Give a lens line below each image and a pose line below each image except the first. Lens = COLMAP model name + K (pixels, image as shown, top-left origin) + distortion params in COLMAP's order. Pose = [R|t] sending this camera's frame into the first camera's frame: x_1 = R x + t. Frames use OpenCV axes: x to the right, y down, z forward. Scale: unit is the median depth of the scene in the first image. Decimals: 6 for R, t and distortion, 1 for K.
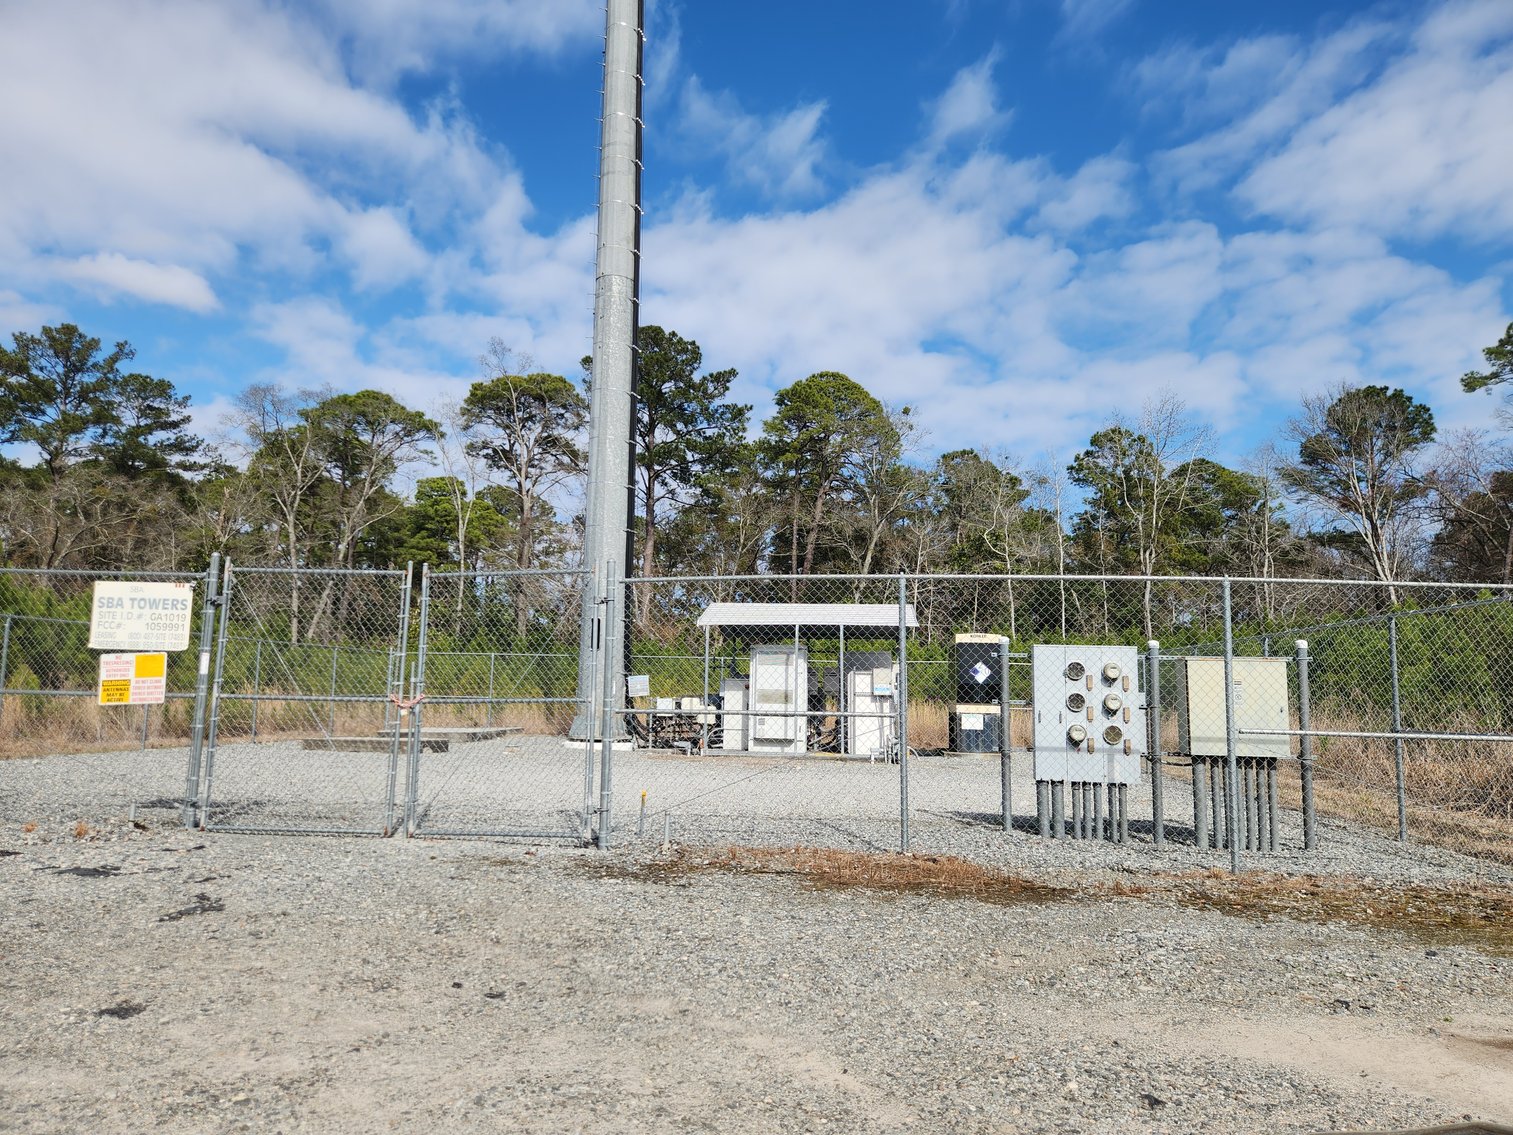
lens RADIAL K [[1005.0, 0, 738.5], [0, 1005.0, 575.1], [0, 0, 1]] dist [0.084489, -0.076081]
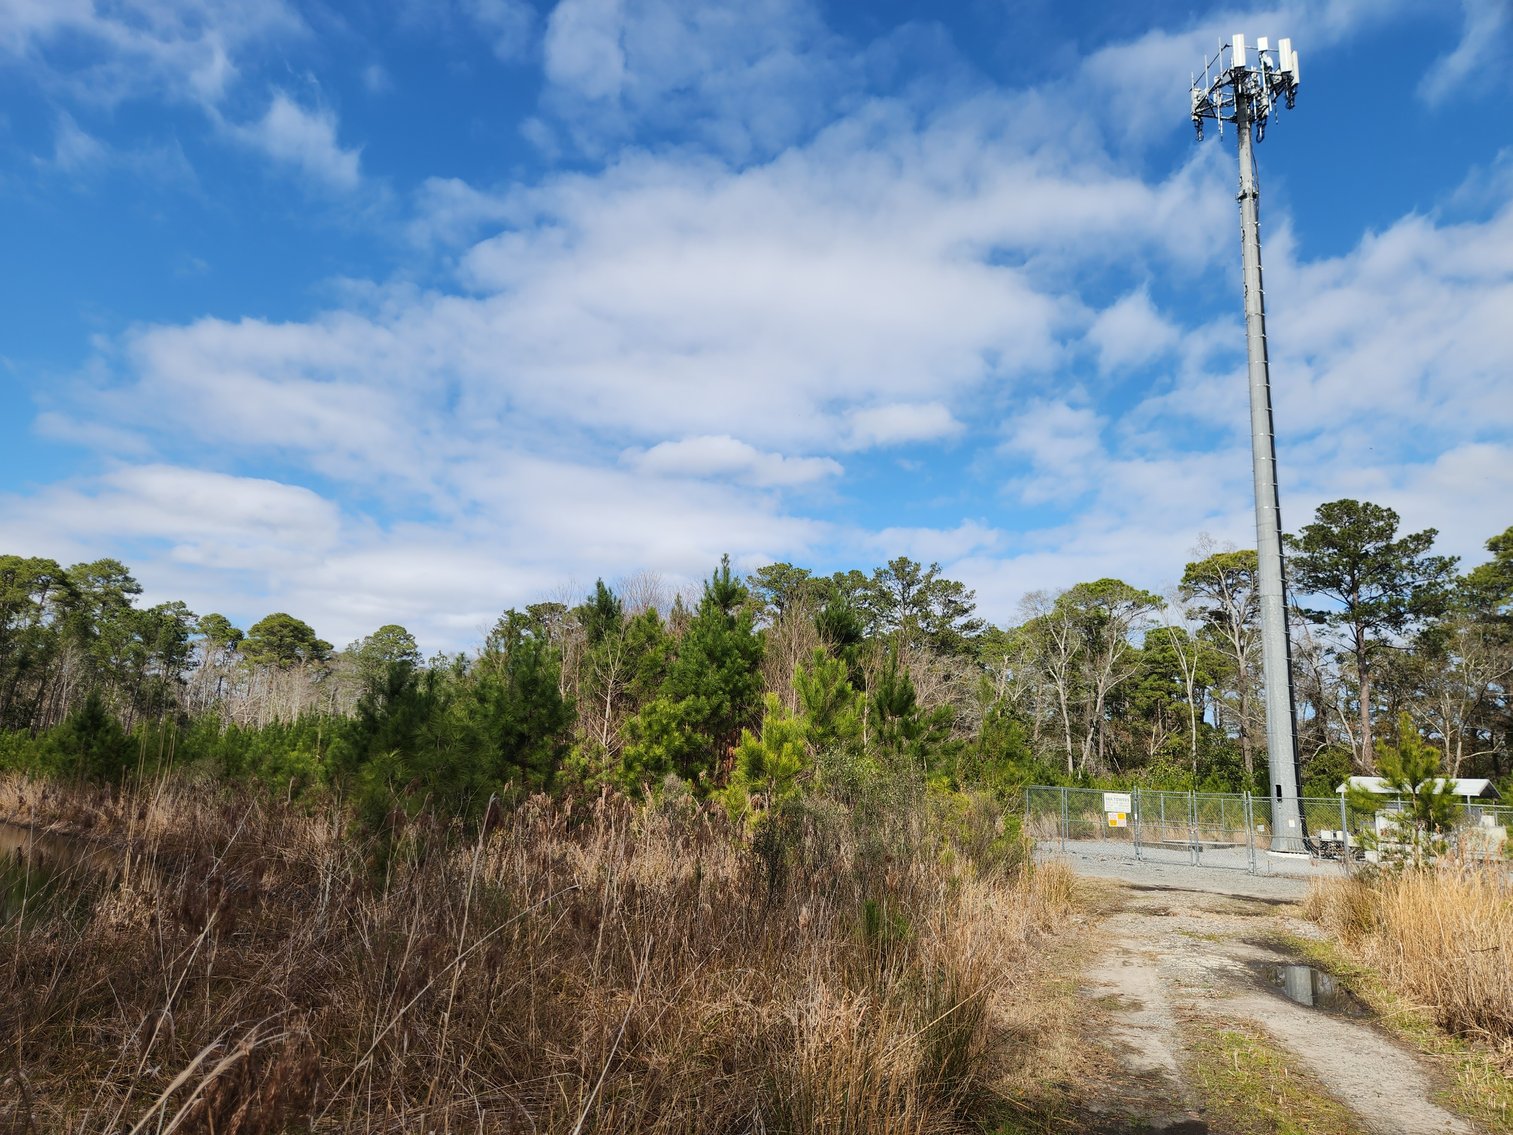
lens RADIAL K [[1005.0, 0, 738.5], [0, 1005.0, 575.1], [0, 0, 1]] dist [0.084489, -0.076081]
pose [[0.775315, -0.114946, -0.621027, 0.095291], [0.047448, 0.991121, -0.124211, -0.046800], [0.629790, 0.066836, 0.773885, -0.343841]]
